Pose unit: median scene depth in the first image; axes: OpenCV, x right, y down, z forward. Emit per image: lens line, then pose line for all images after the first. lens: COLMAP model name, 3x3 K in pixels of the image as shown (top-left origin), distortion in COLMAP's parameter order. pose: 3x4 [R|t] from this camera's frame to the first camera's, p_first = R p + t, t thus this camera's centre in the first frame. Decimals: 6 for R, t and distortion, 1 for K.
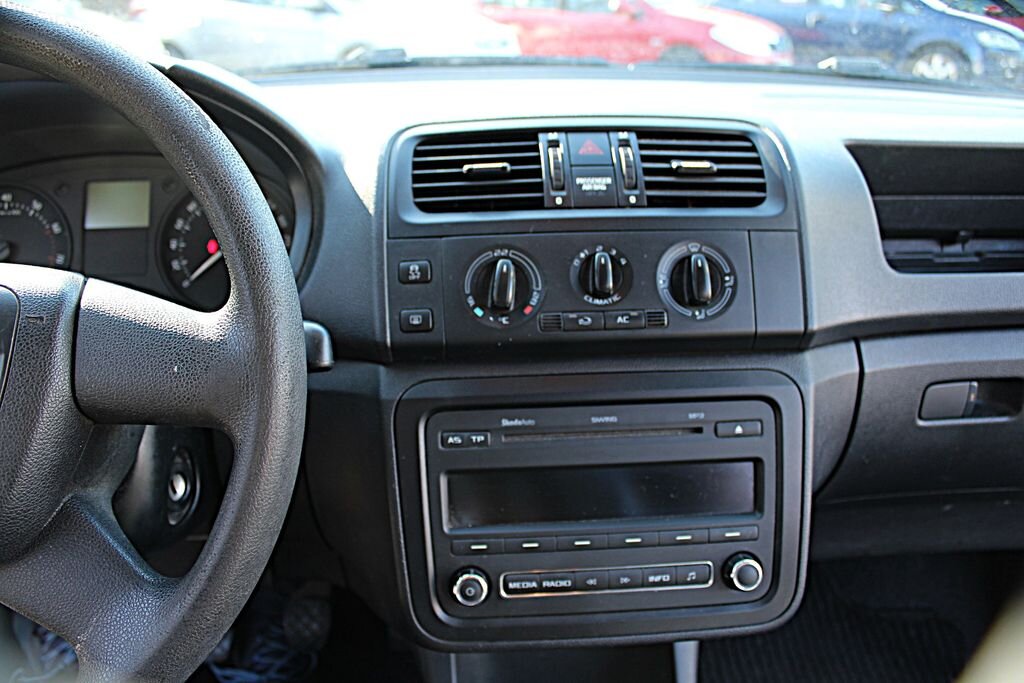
lens RADIAL K [[818.1, 0, 512.0], [0, 818.1, 341.5], [0, 0, 1]] dist [-0.165955, 0.109076]
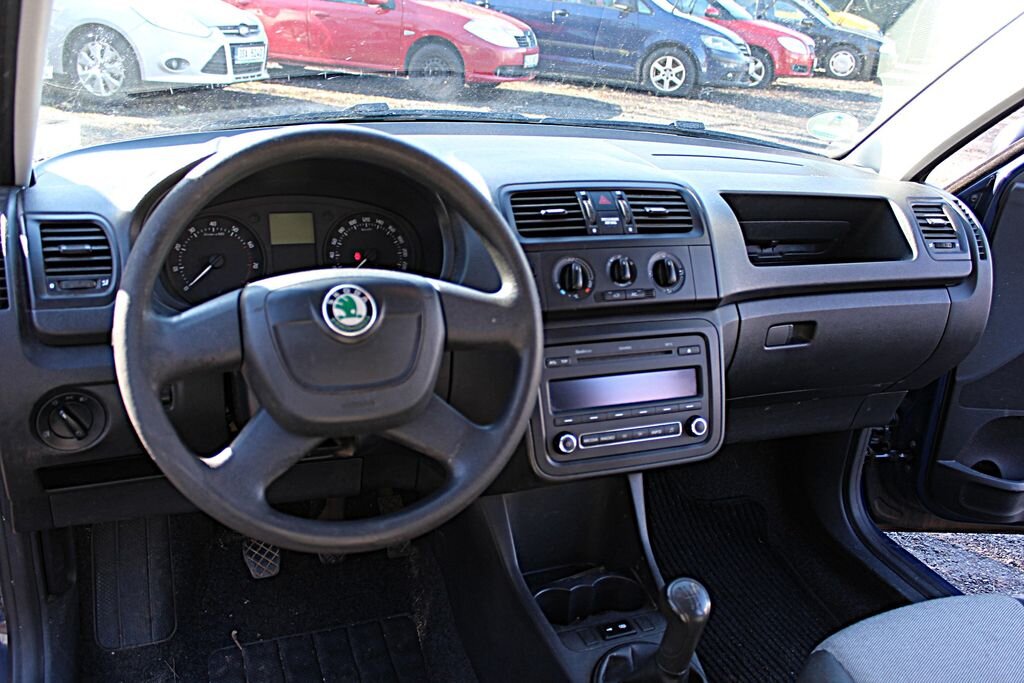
lens RADIAL K [[851.3, 0, 512.0], [0, 851.3, 341.5], [0, 0, 1]] dist [-0.167837, 0.147945]
pose [[0.952304, -0.043960, 0.301969, -0.689420], [0.043404, 0.999021, 0.008556, 0.050515], [-0.302049, 0.004959, 0.953280, -0.740898]]
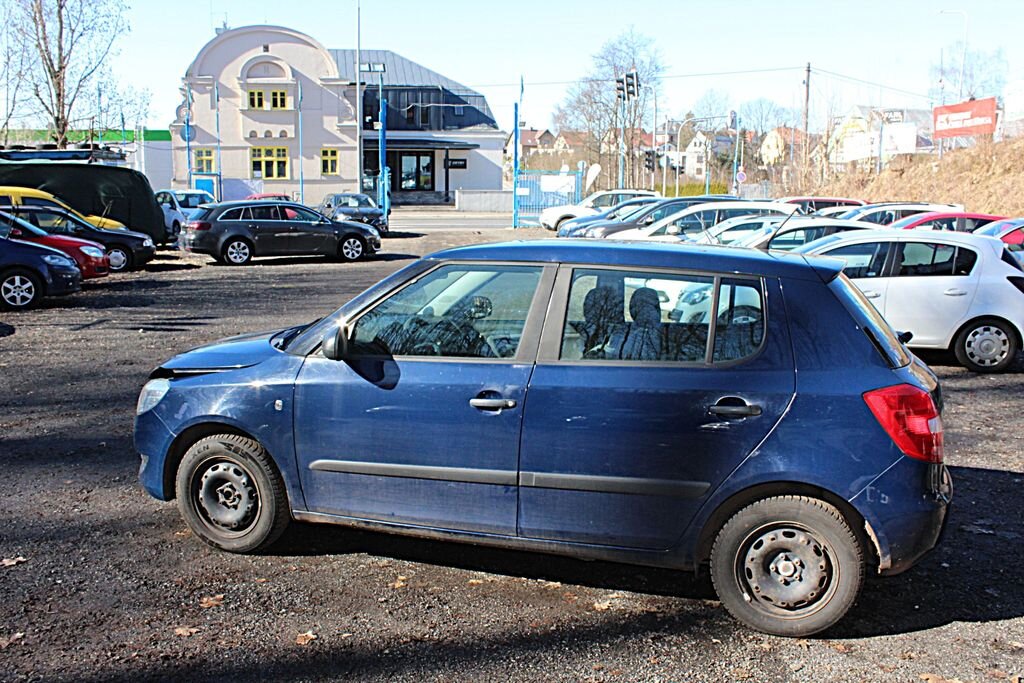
lens RADIAL K [[891.9, 0, 512.0], [0, 891.9, 341.5], [0, 0, 1]] dist [-0.169143, 0.159322]
pose [[0.340593, -0.120020, 0.932519, -7.597374], [0.347167, 0.937783, -0.006102, 0.236981], [-0.873769, 0.325818, 0.361069, -2.833684]]
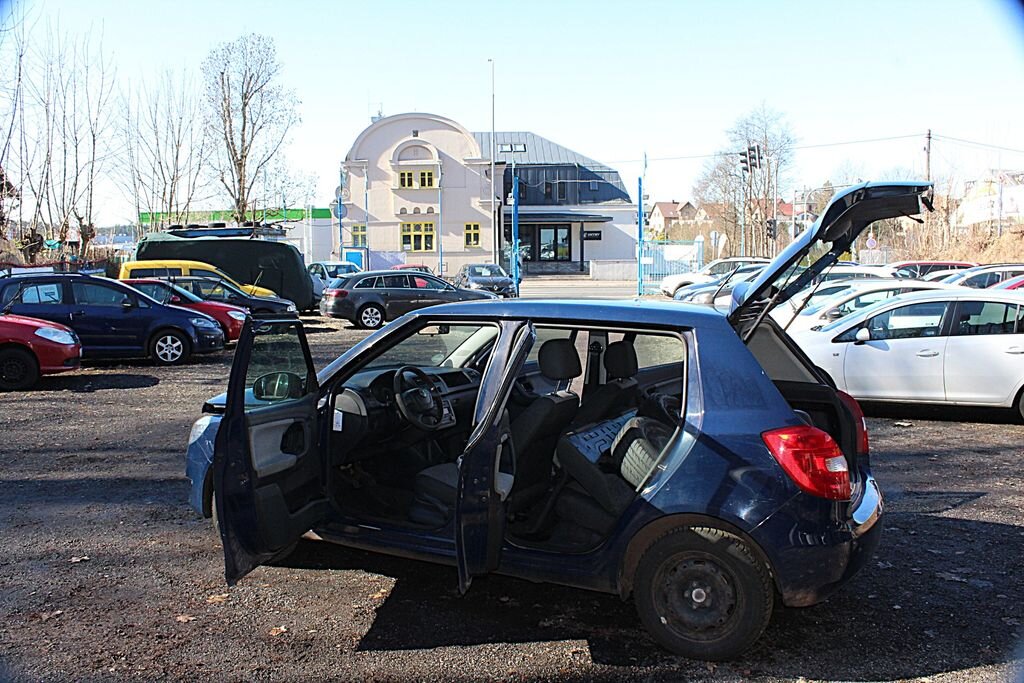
lens RADIAL K [[851.3, 0, 512.0], [0, 851.3, 341.5], [0, 0, 1]] dist [-0.167837, 0.147945]
pose [[0.501782, -0.049972, 0.863549, -7.502675], [0.327765, 0.934868, -0.136355, 0.965459], [-0.800490, 0.351461, 0.485479, -4.426239]]
